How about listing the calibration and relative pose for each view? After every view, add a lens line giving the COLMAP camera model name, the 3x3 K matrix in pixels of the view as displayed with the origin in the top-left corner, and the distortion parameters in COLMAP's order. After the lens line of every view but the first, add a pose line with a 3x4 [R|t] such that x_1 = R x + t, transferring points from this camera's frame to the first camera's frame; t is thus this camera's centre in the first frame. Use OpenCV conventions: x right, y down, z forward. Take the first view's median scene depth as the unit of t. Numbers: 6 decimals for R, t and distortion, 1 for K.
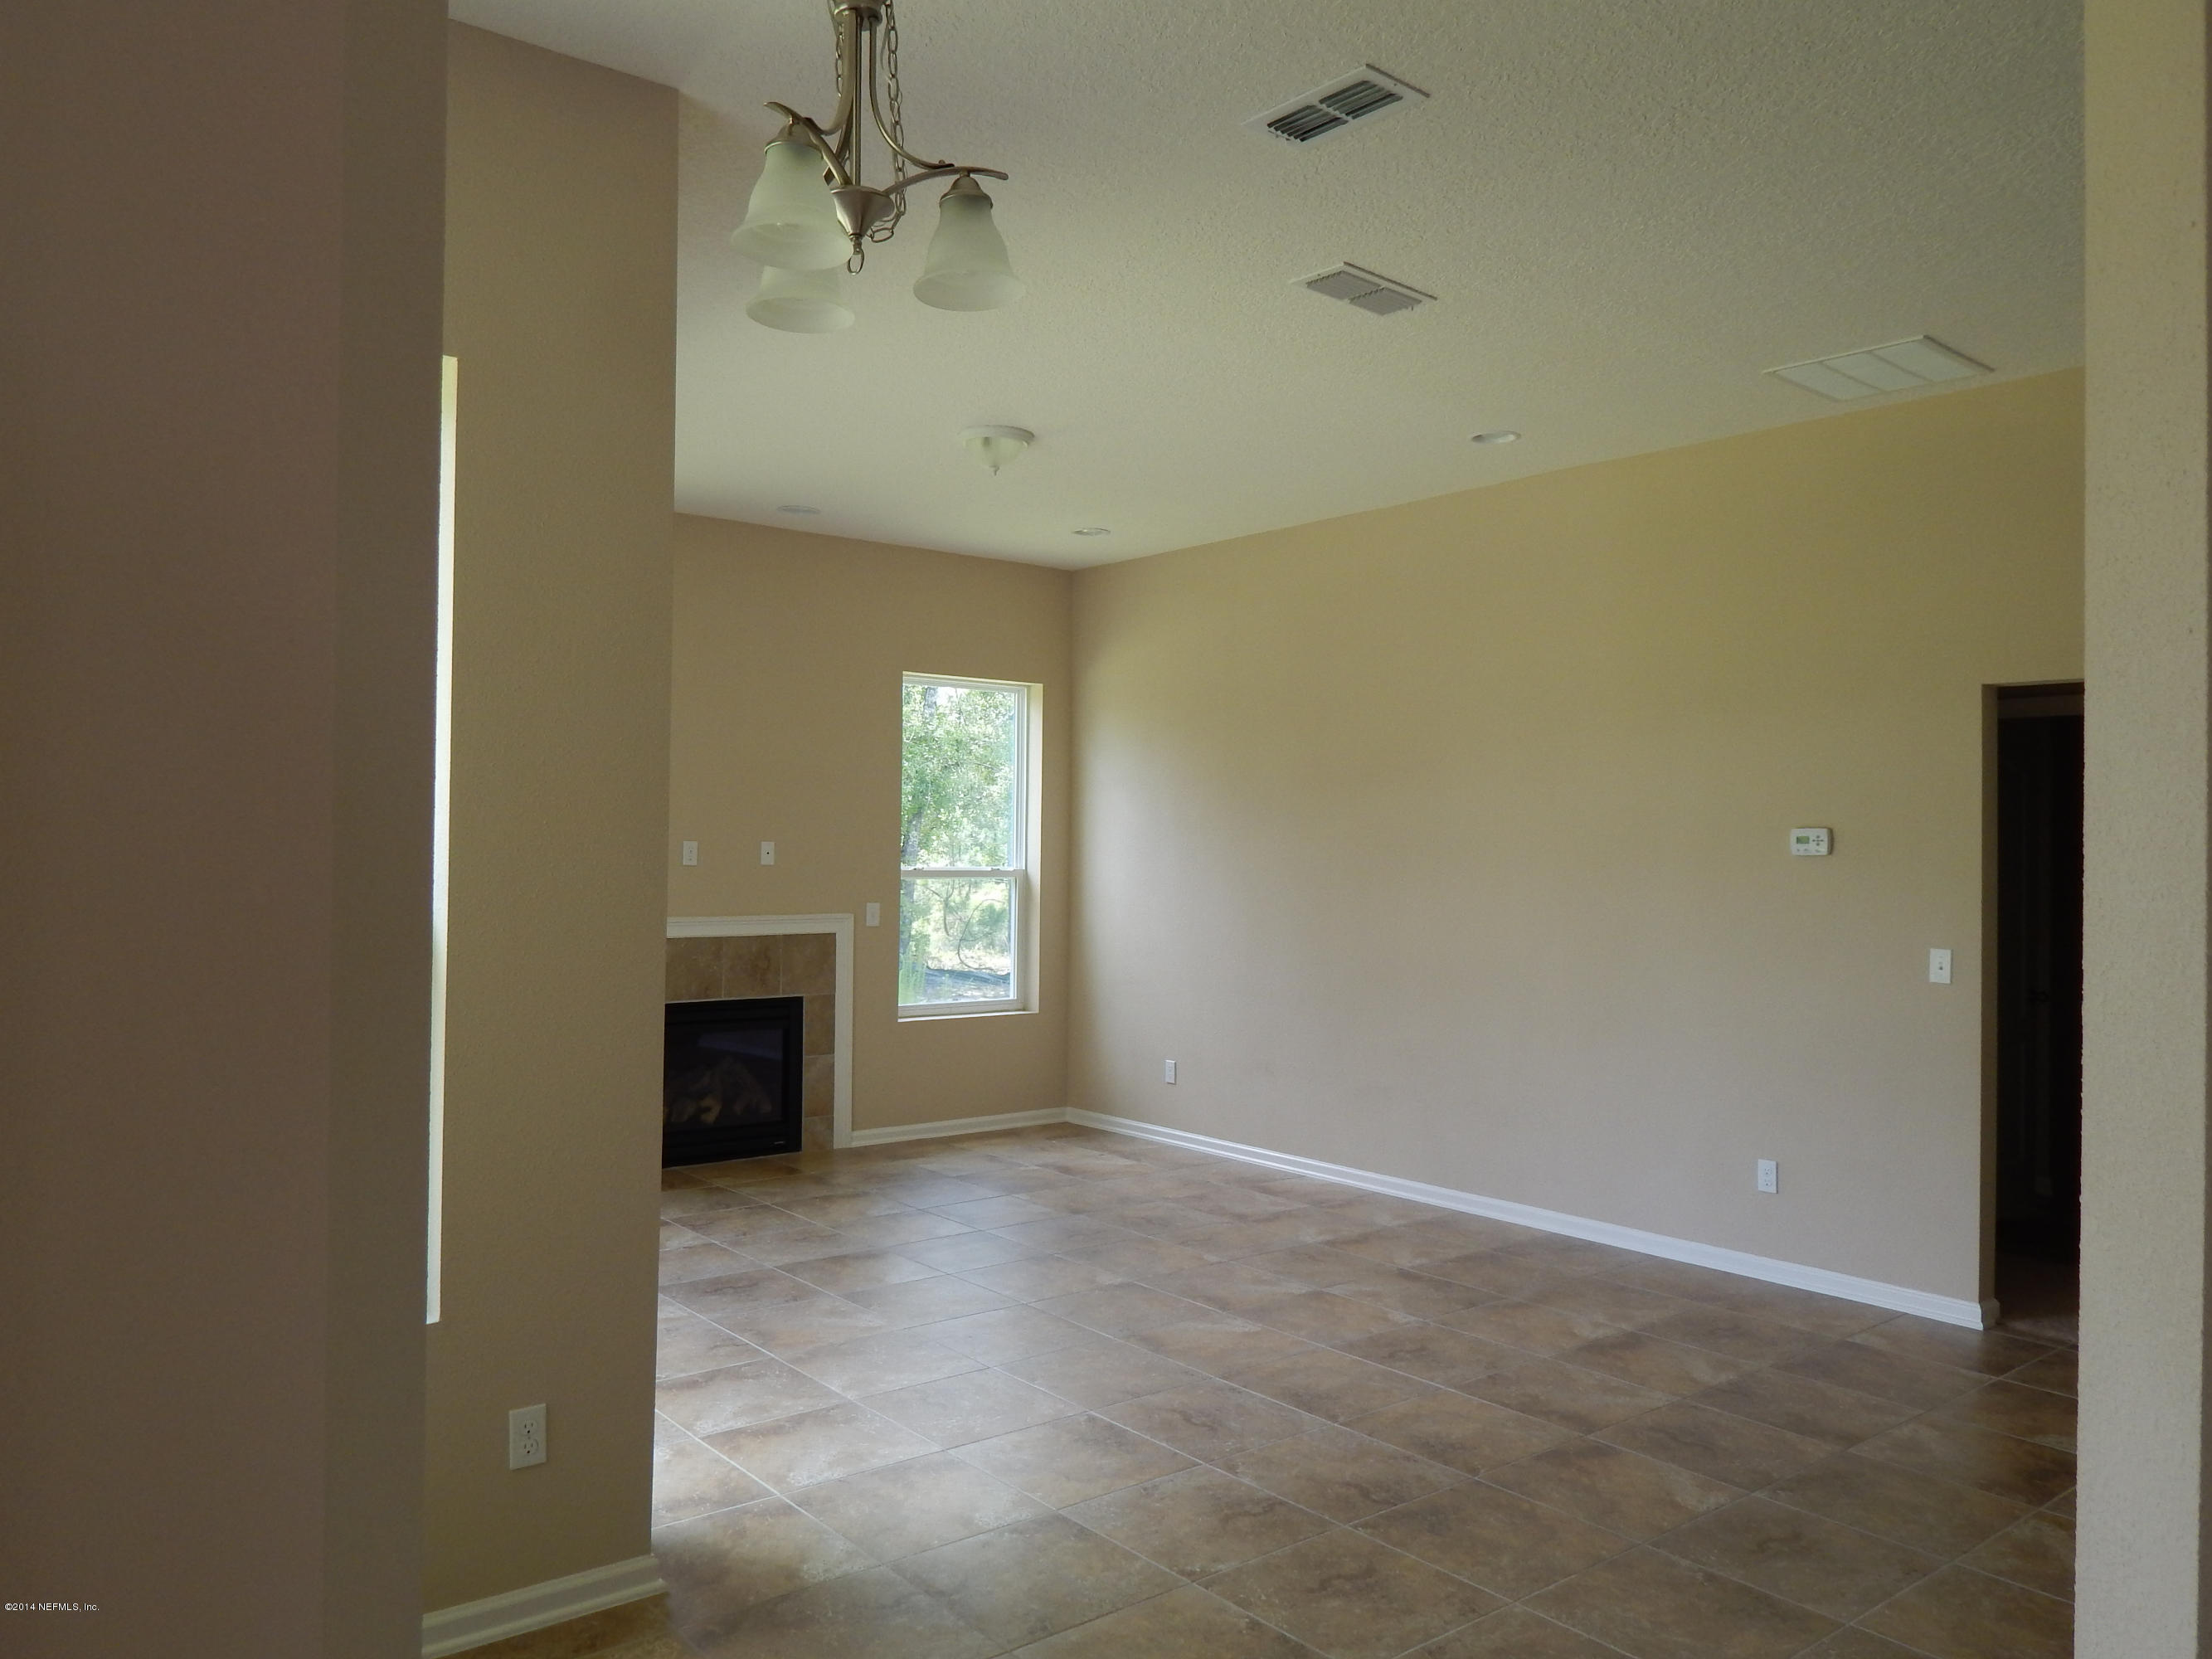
lens RADIAL K [[1601.0, 0, 1111.1], [0, 1601.0, 824.5], [0, 0, 1]] dist [-0.006676, -0.003715]
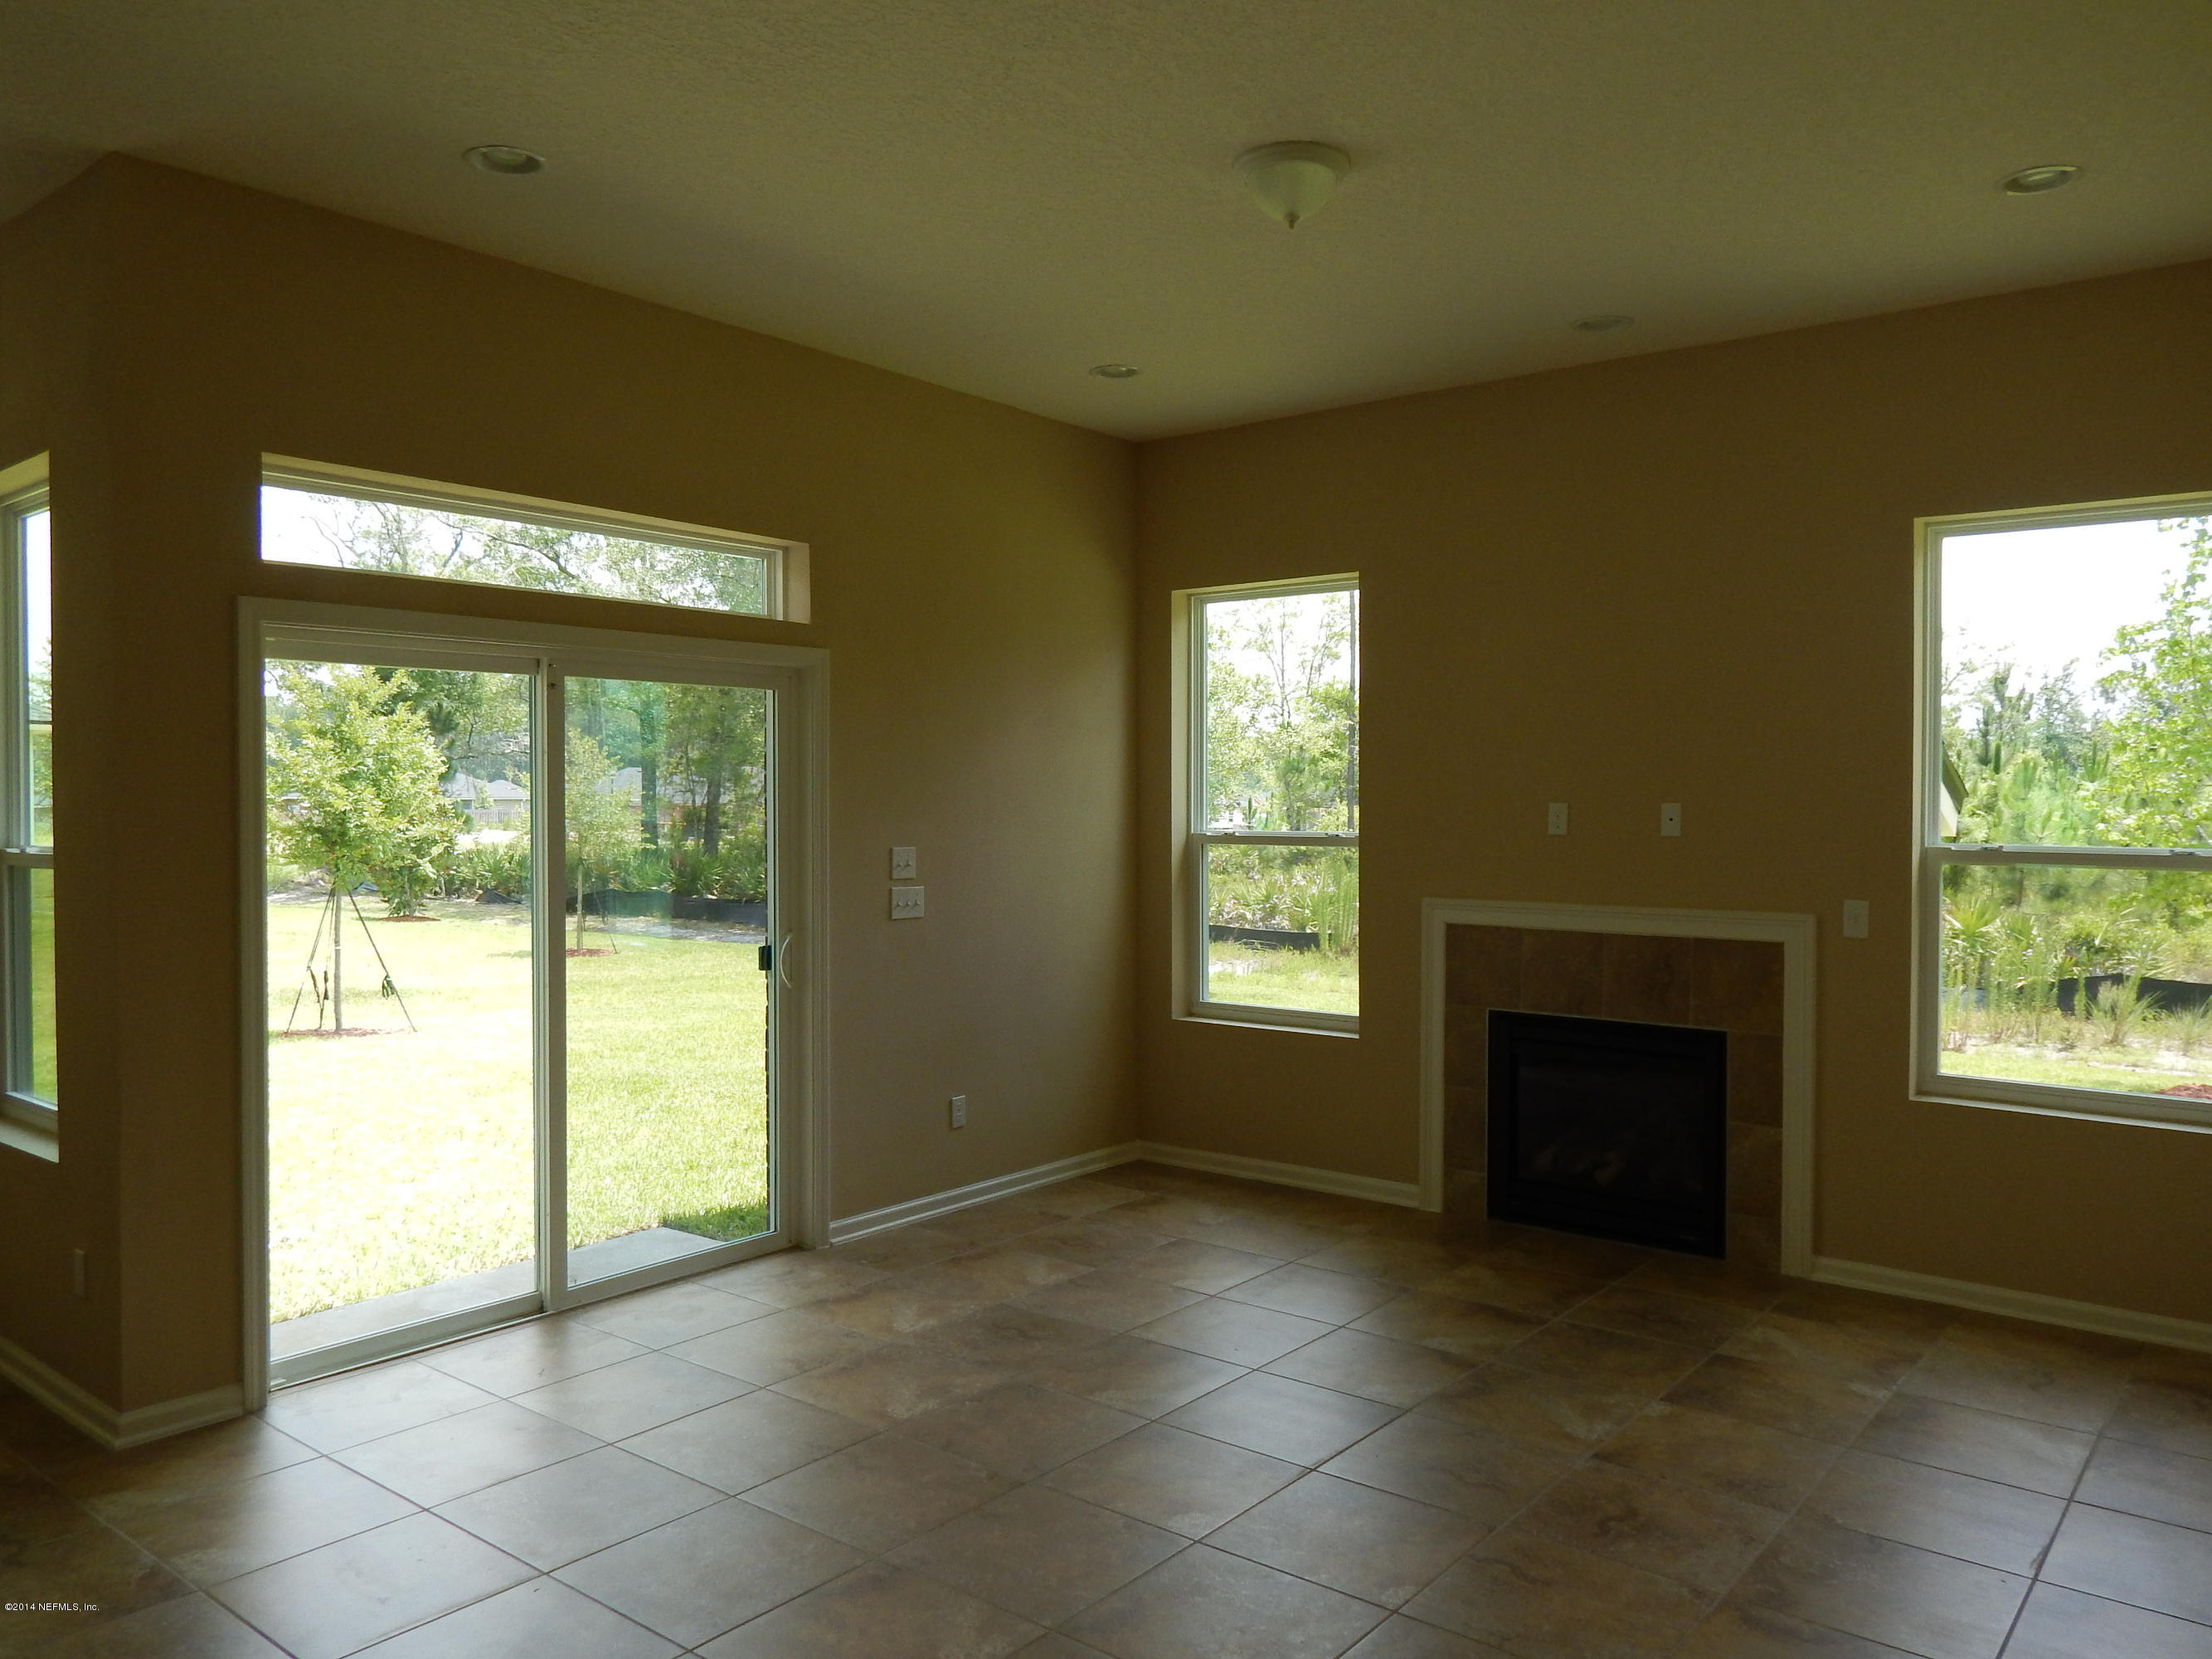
lens RADIAL K [[1601.0, 0, 1097.5], [0, 1601.0, 818.8], [0, 0, 1]] dist [-0.006676, -0.003715]
pose [[0.209028, 0.003352, -0.977904, 0.409044], [0.011388, 0.999918, 0.005862, 0.010502], [0.977843, -0.012362, 0.208973, 0.598338]]
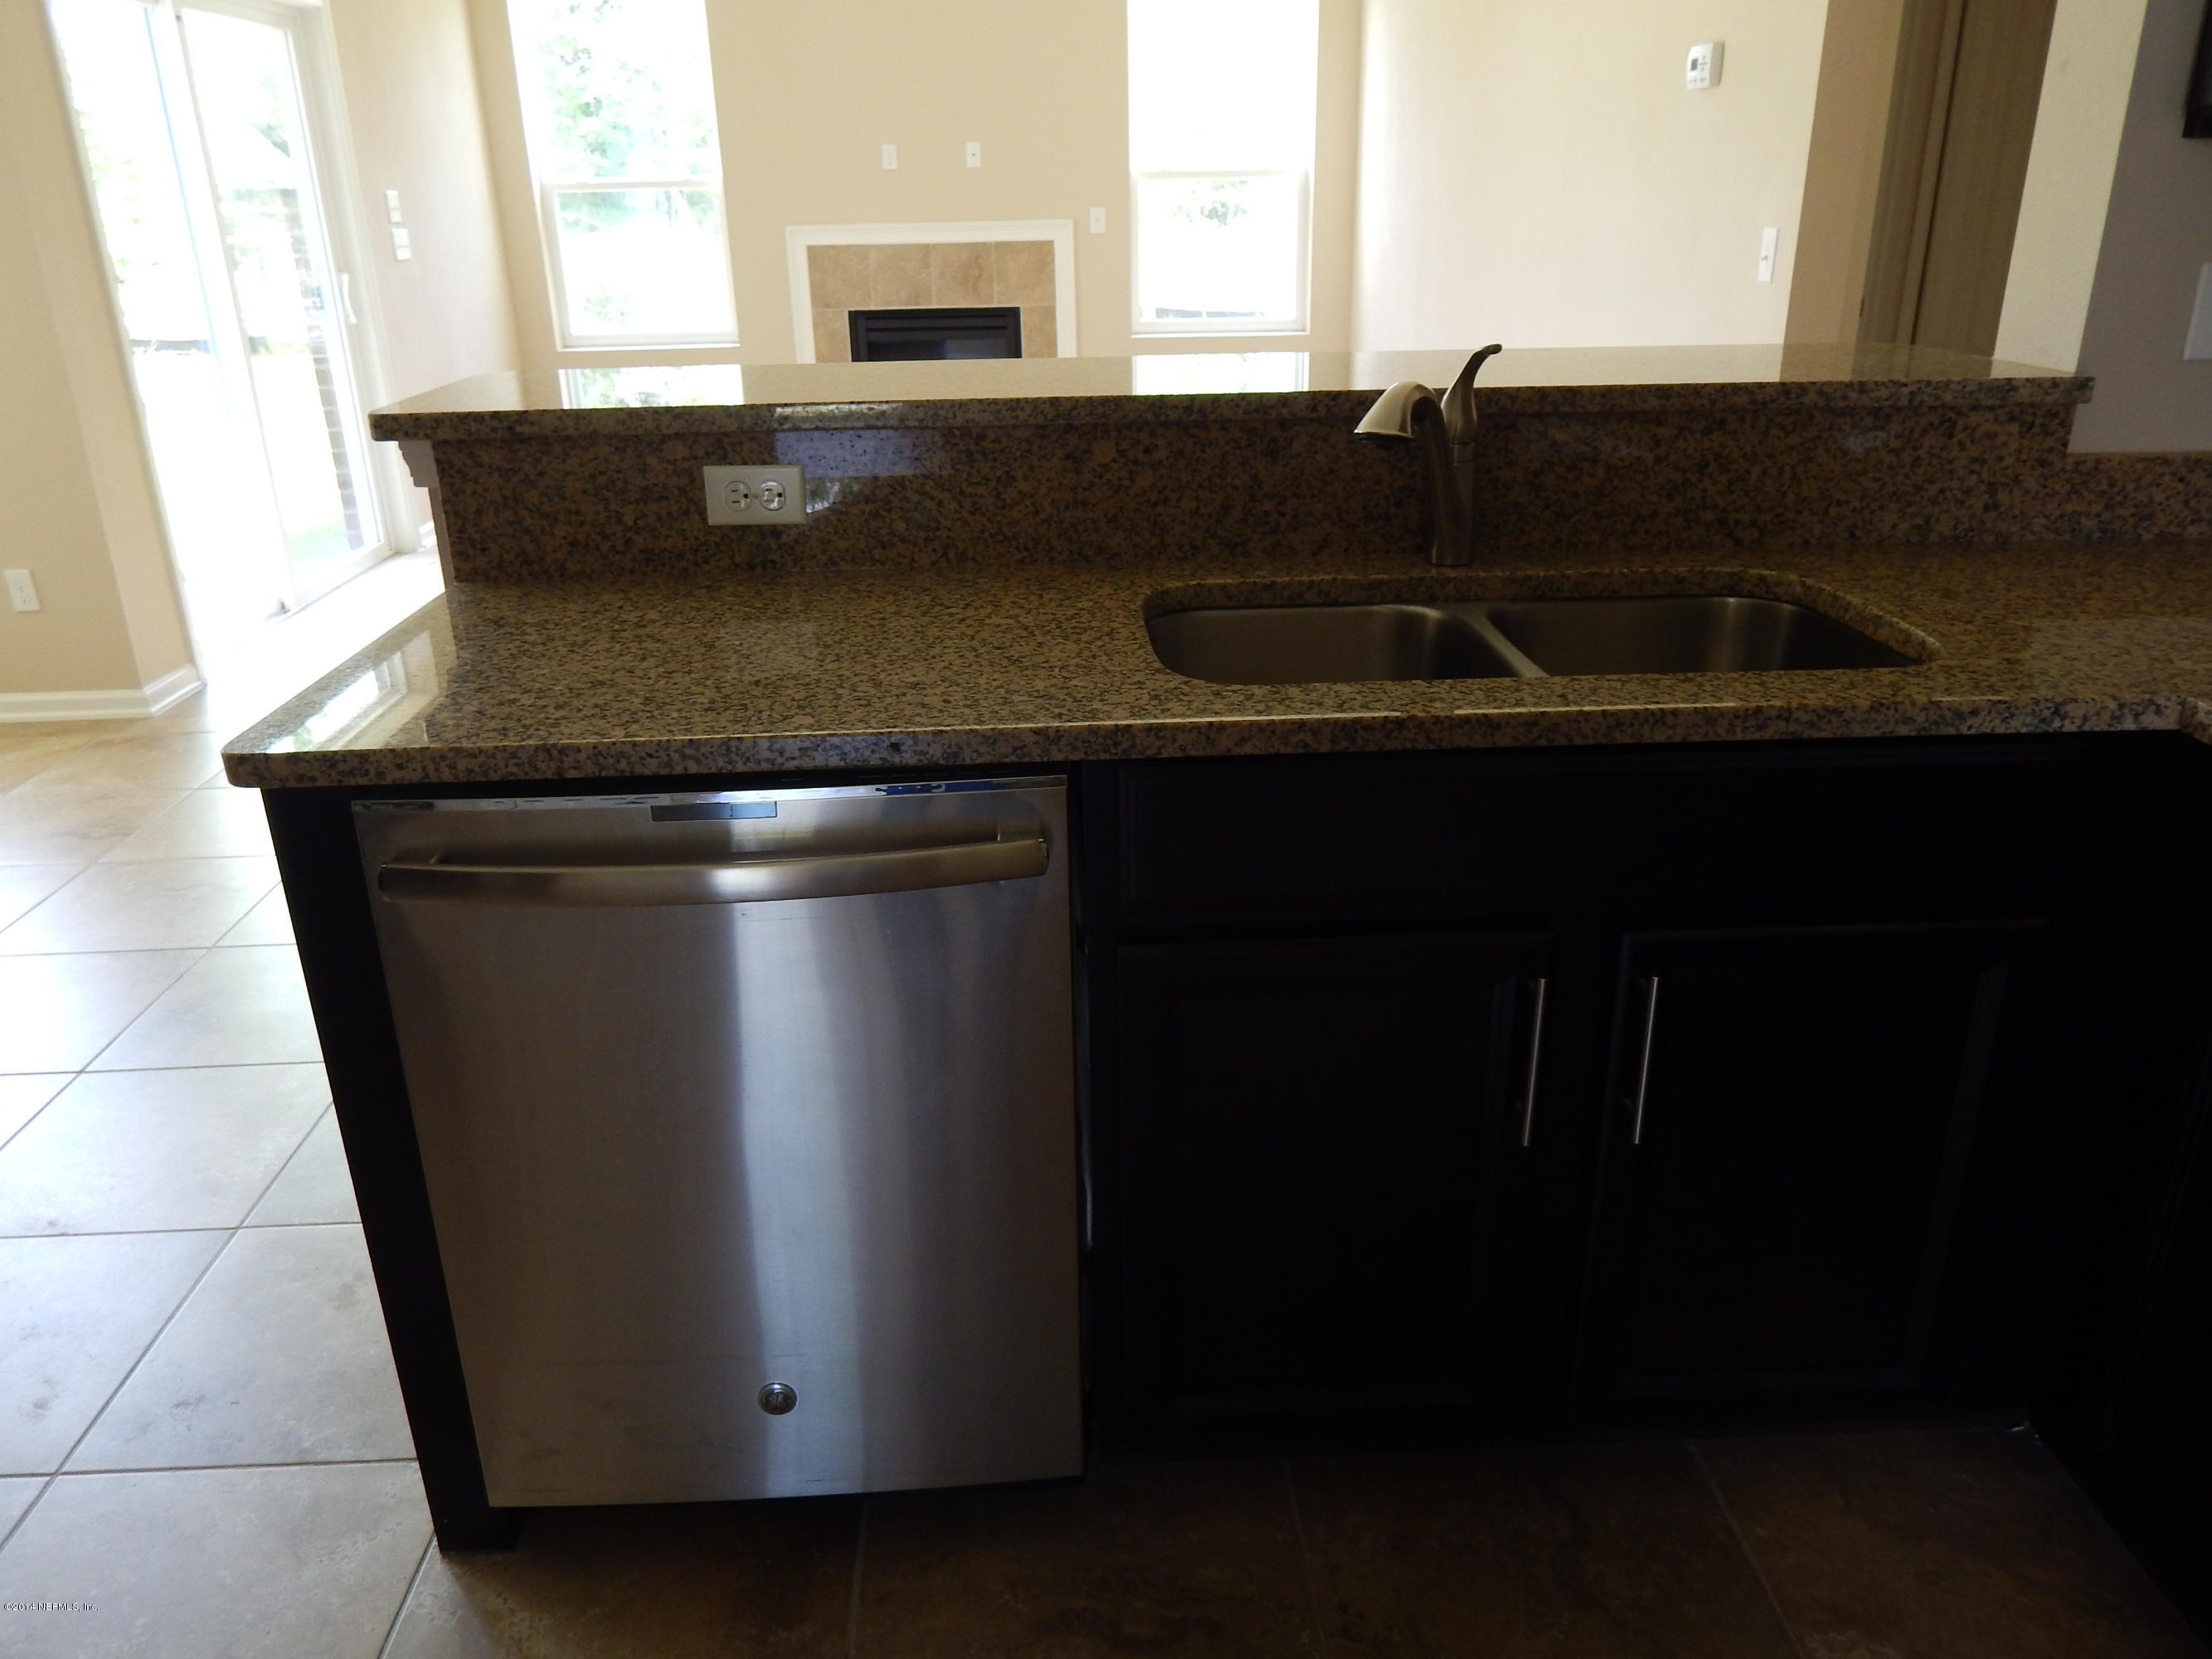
lens RADIAL K [[1601.0, 0, 1111.8], [0, 1601.0, 822.5], [0, 0, 1]] dist [-0.006676, -0.003715]
pose [[0.804772, 0.196045, -0.560276, 0.481495], [0.034744, 0.926710, 0.374169, 0.033052], [0.592567, -0.320586, 0.738978, 0.183468]]
